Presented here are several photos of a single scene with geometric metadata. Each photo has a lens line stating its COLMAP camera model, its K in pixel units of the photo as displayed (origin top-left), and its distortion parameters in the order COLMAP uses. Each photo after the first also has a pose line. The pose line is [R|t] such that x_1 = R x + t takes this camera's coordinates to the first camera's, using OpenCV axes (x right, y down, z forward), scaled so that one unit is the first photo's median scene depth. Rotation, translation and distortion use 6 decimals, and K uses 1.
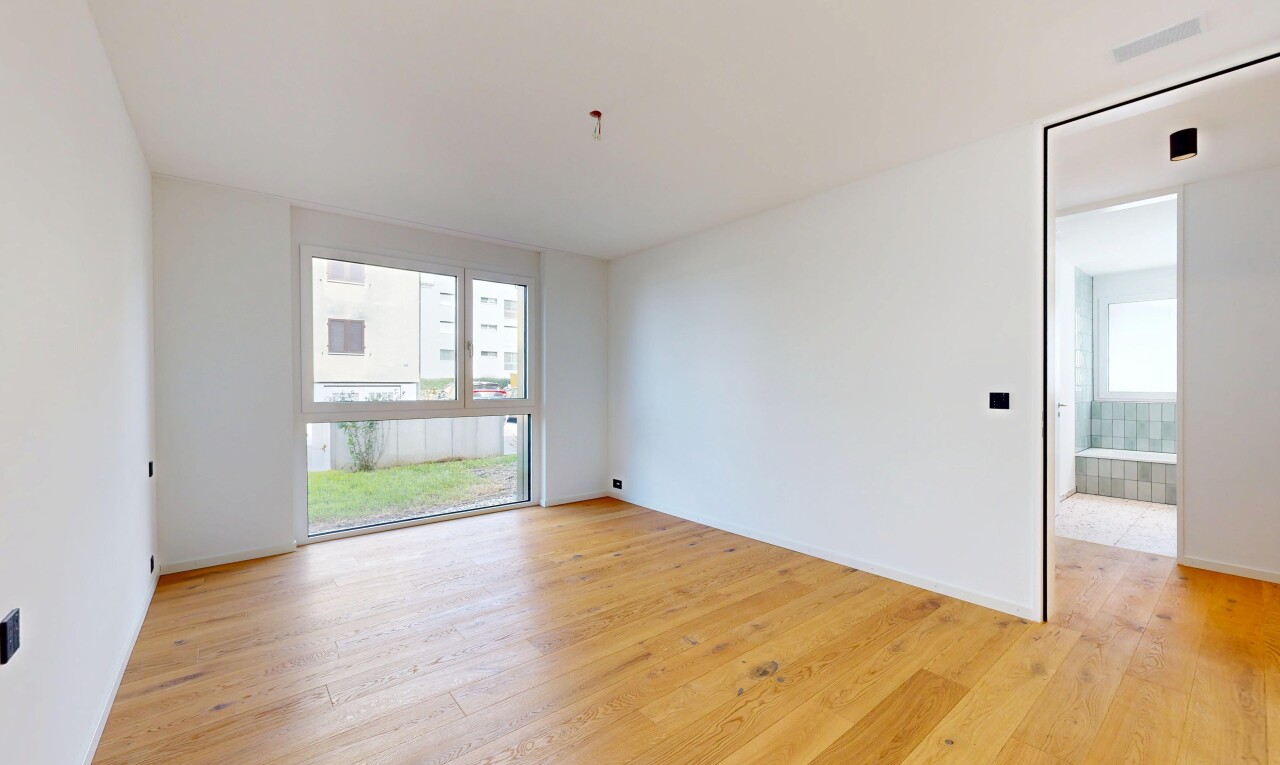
lens RADIAL K [[500.1, 0, 638.2], [0, 500.1, 385.6], [0, 0, 1]] dist [-0.000701, -0.000138]
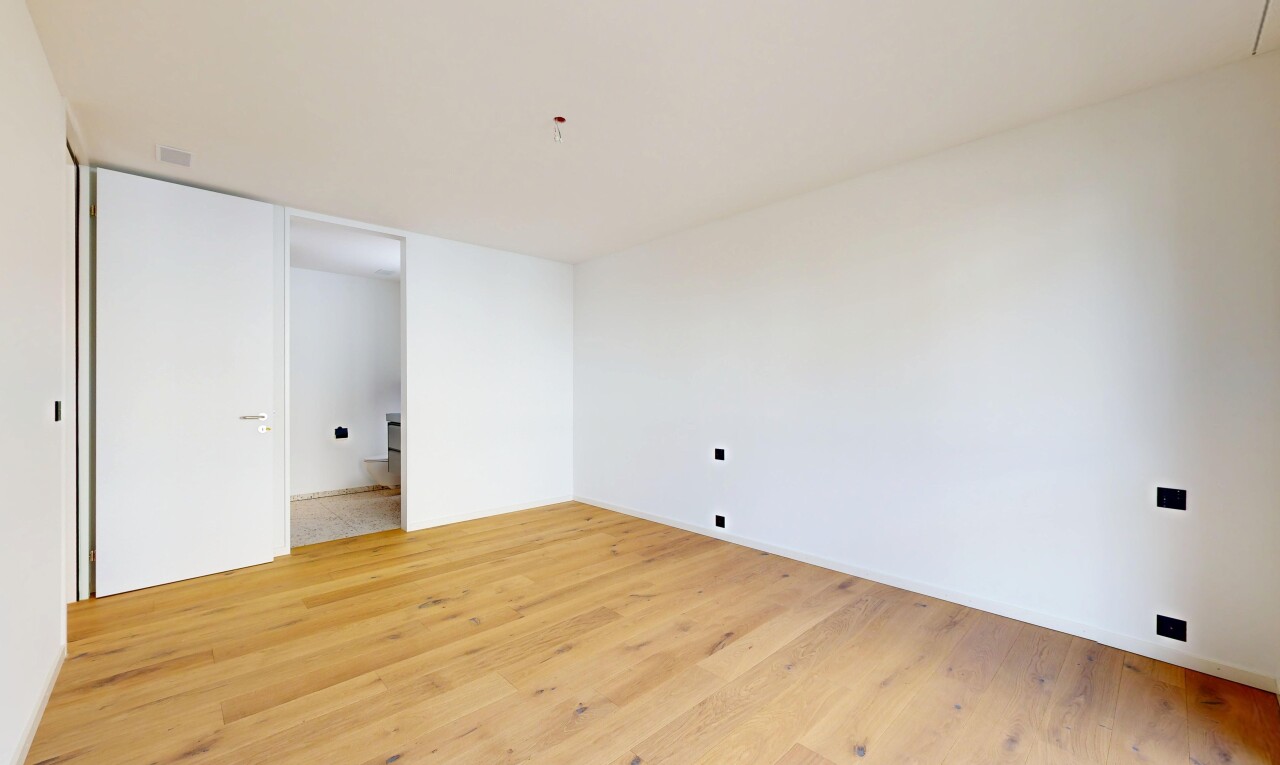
lens RADIAL K [[500.1, 0, 638.2], [0, 500.1, 385.6], [0, 0, 1]] dist [-0.000701, -0.000138]
pose [[-0.997776, 0.007181, -0.066261, -0.160028], [0.007232, 0.999974, -0.000521, -0.003443], [0.066256, -0.000999, -0.997802, 1.842620]]
